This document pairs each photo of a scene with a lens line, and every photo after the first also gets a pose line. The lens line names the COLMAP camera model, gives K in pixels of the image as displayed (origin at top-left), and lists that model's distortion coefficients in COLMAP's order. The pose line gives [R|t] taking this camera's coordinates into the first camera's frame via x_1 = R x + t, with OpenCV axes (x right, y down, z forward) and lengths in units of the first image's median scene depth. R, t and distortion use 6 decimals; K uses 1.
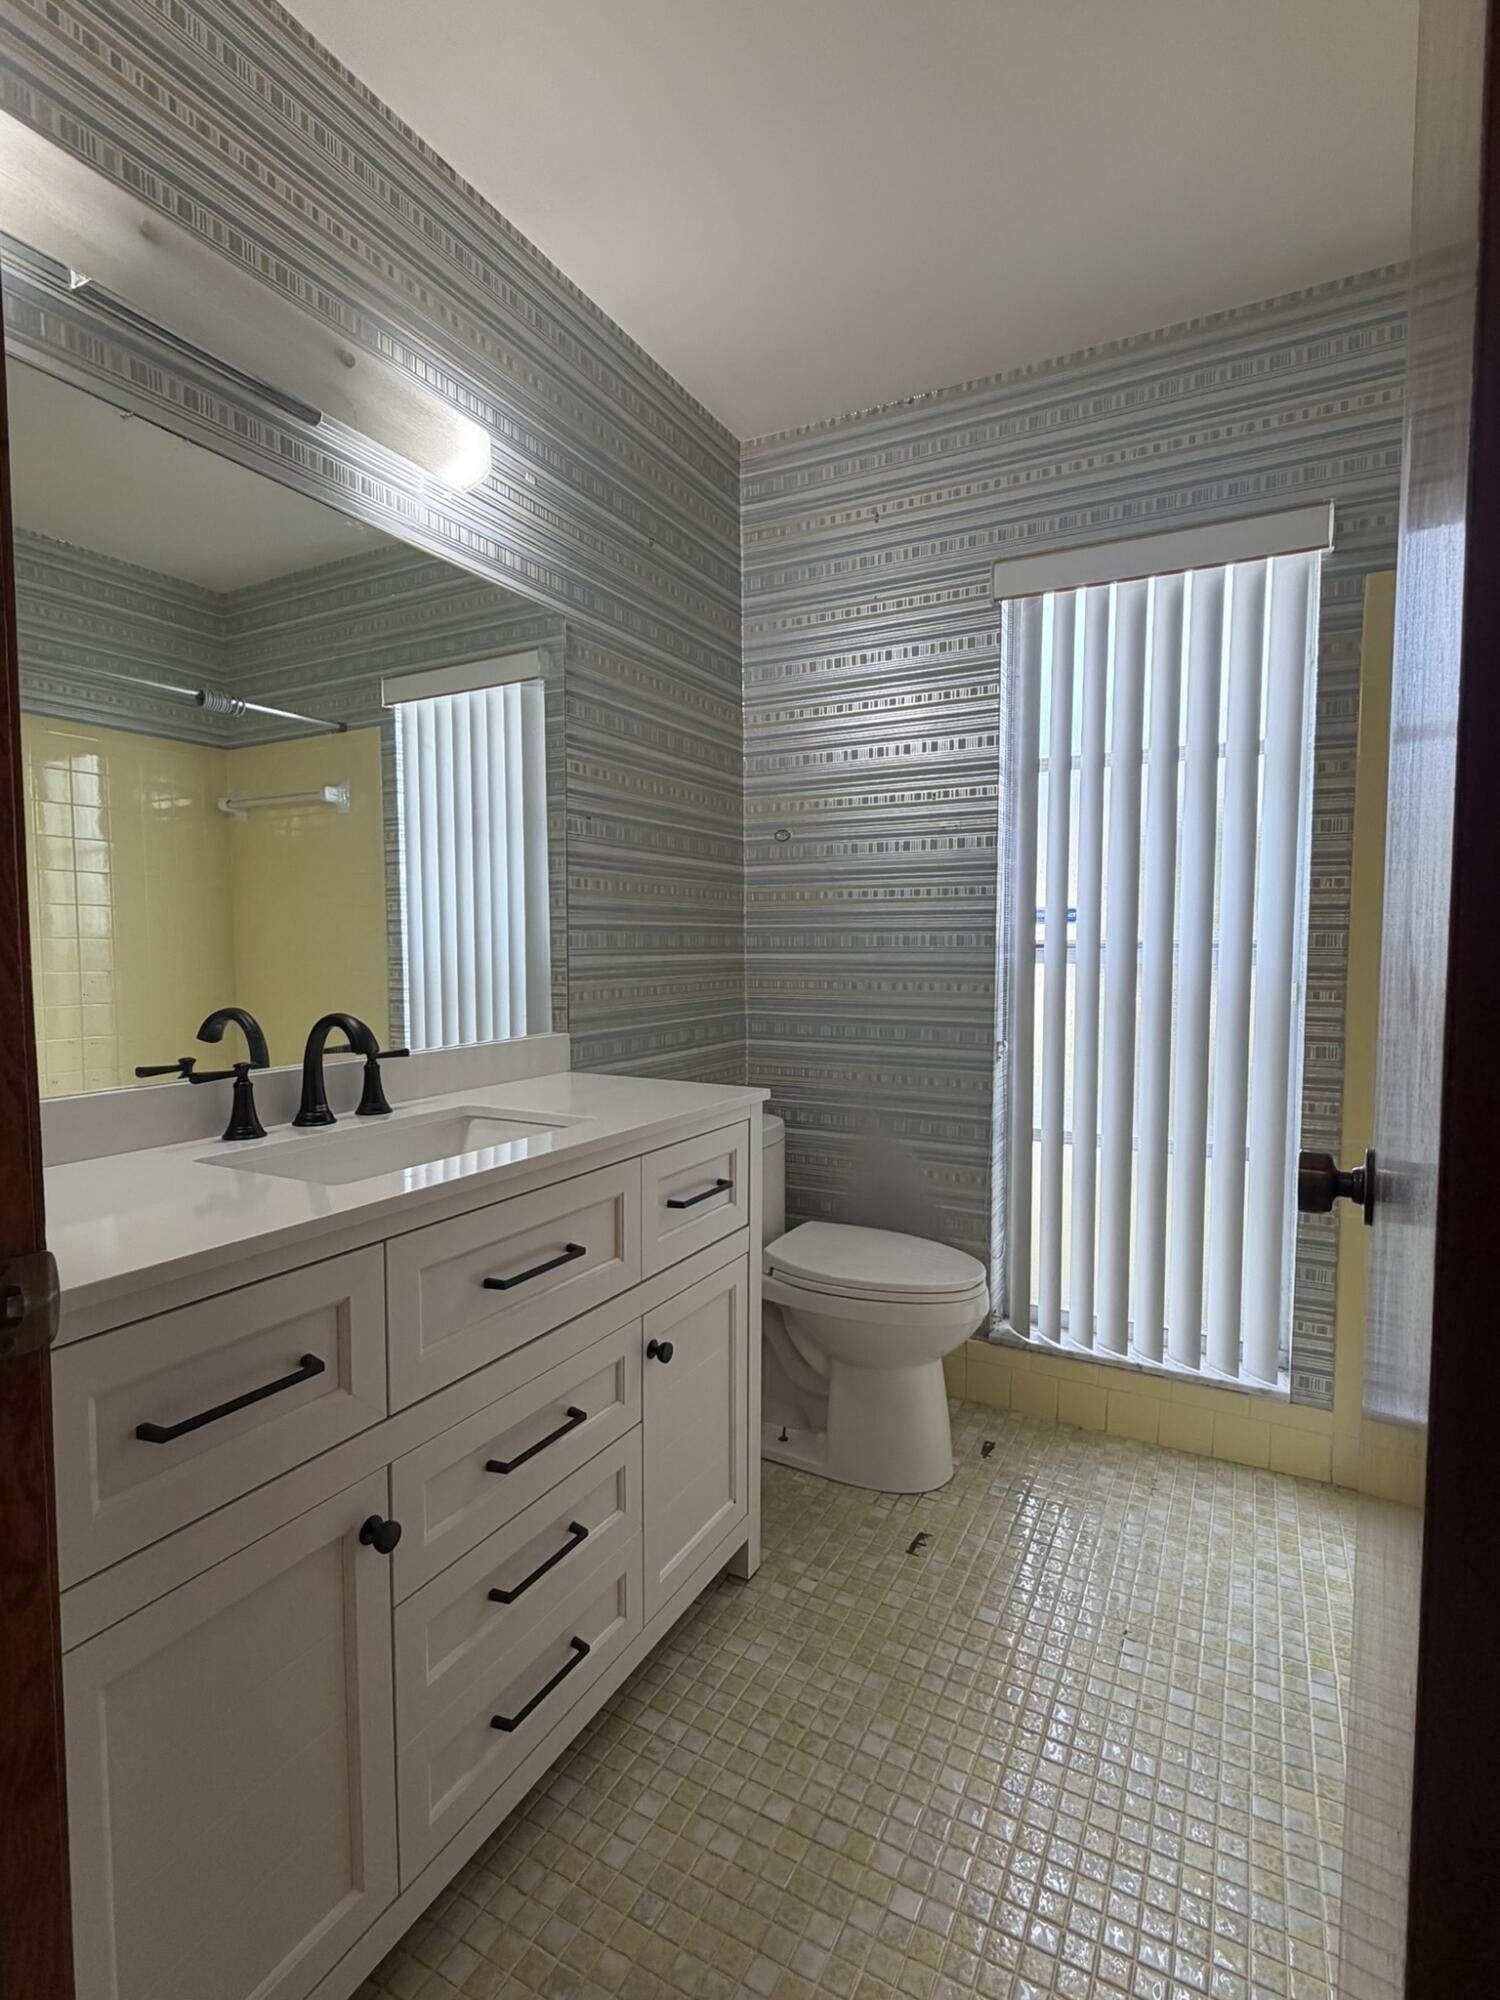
lens RADIAL K [[954.6, 0, 750.0], [0, 954.6, 1000.0], [0, 0, 1]] dist [0.000853, -0.000319]
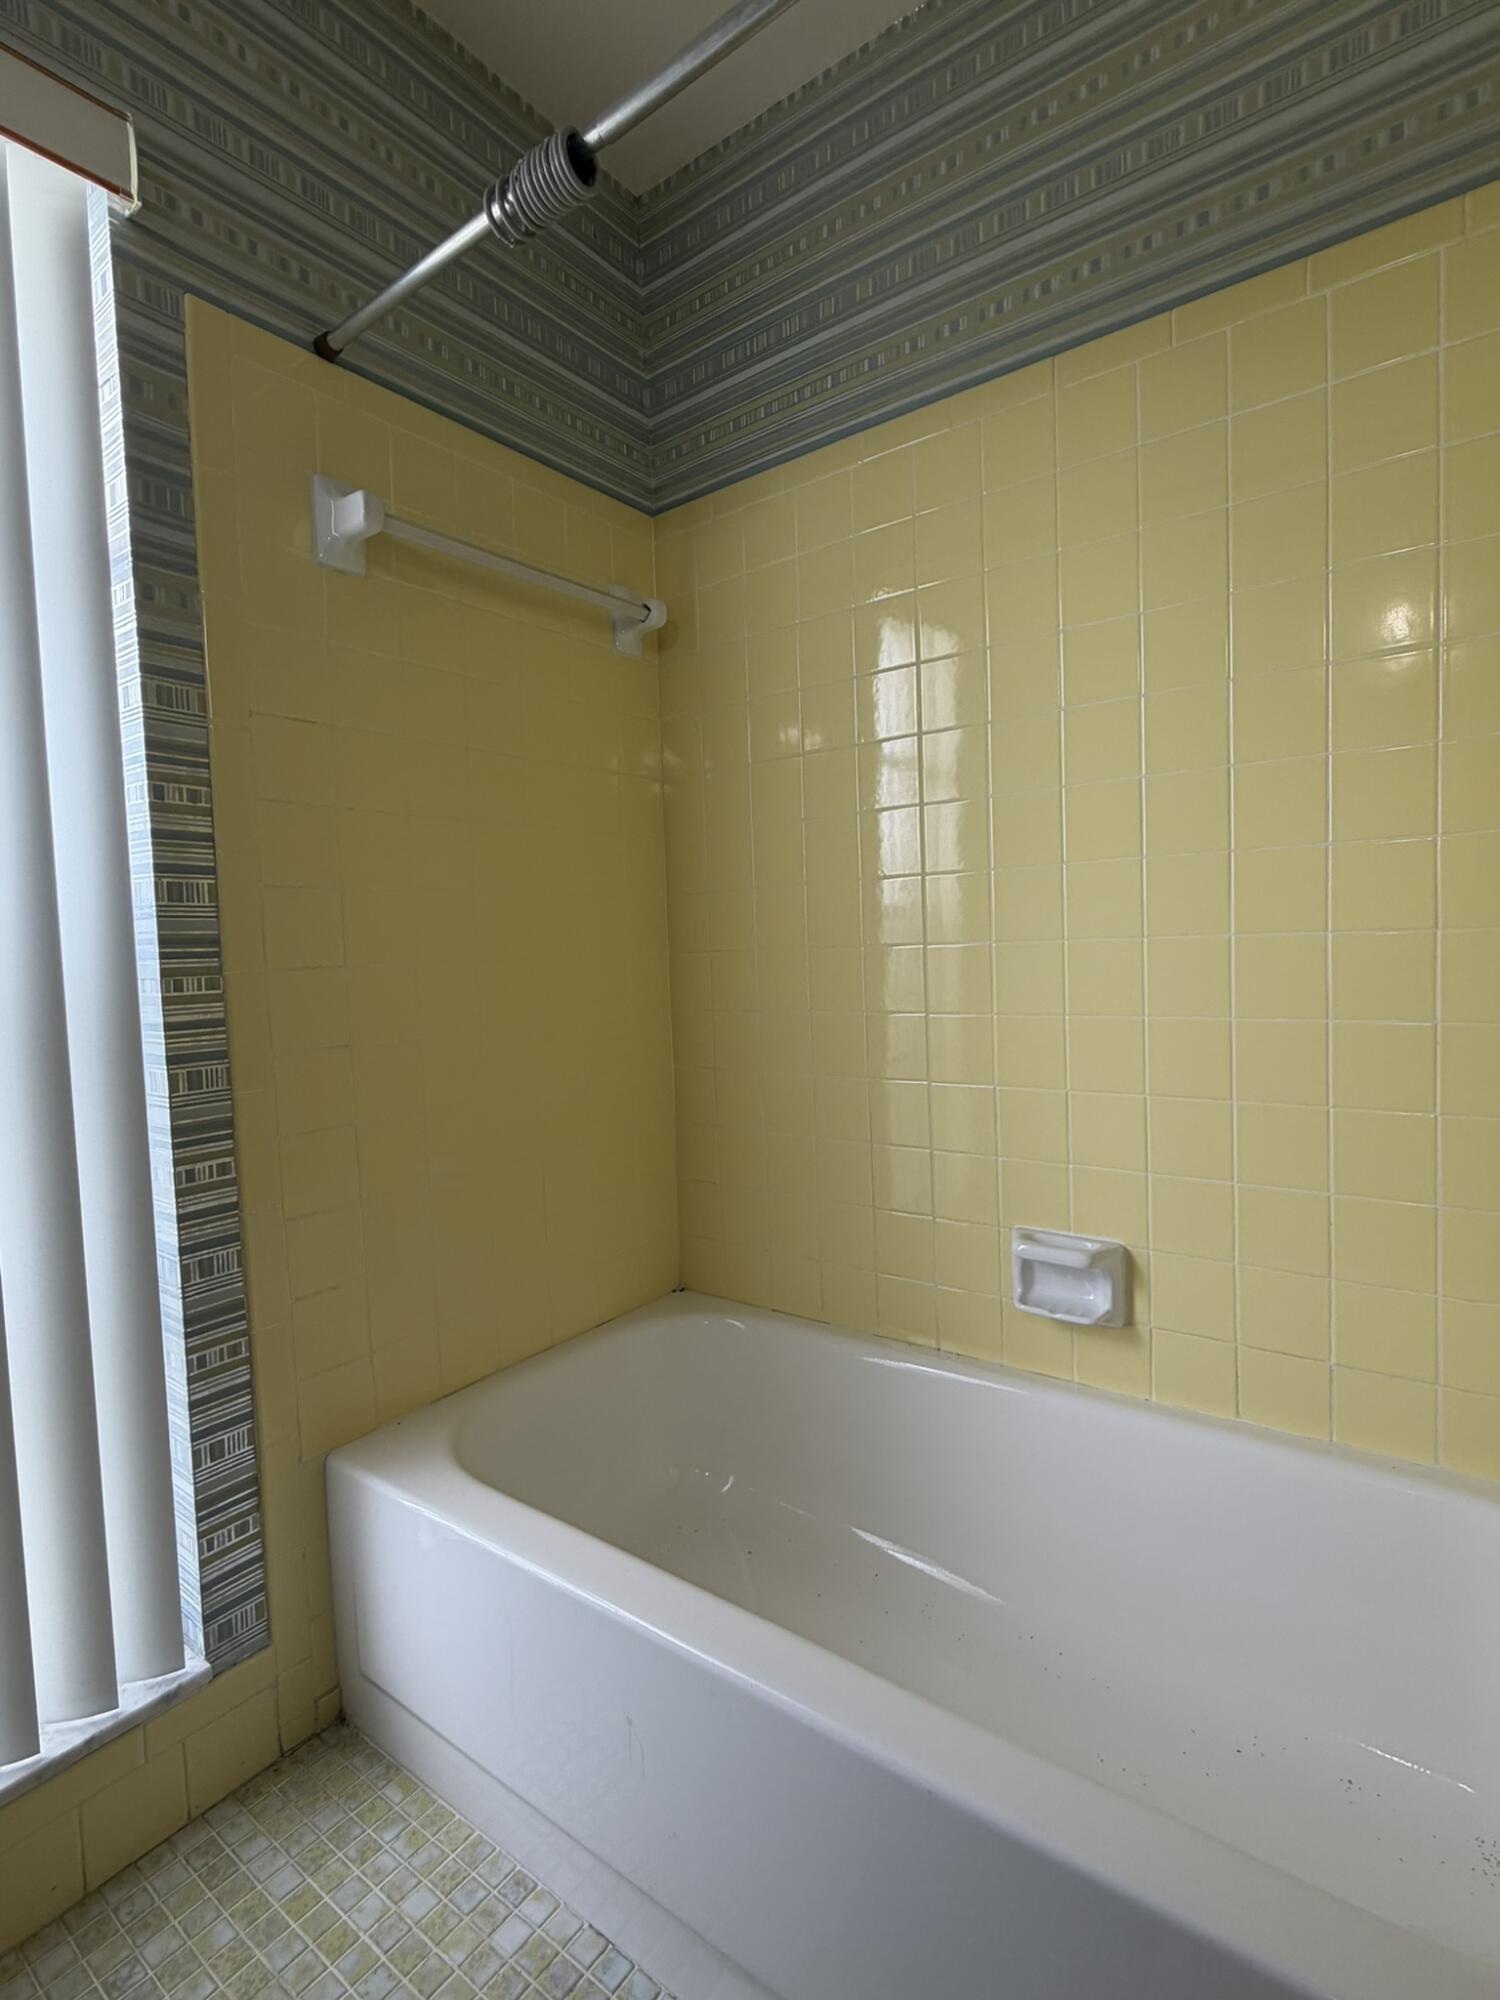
lens RADIAL K [[954.6, 0, 750.0], [0, 954.6, 1000.0], [0, 0, 1]] dist [0.000853, -0.000319]
pose [[0.158756, -0.063060, 0.985302, 0.068712], [0.094140, 0.994378, 0.048473, 0.008866], [-0.982820, 0.085061, 0.163800, 0.559066]]
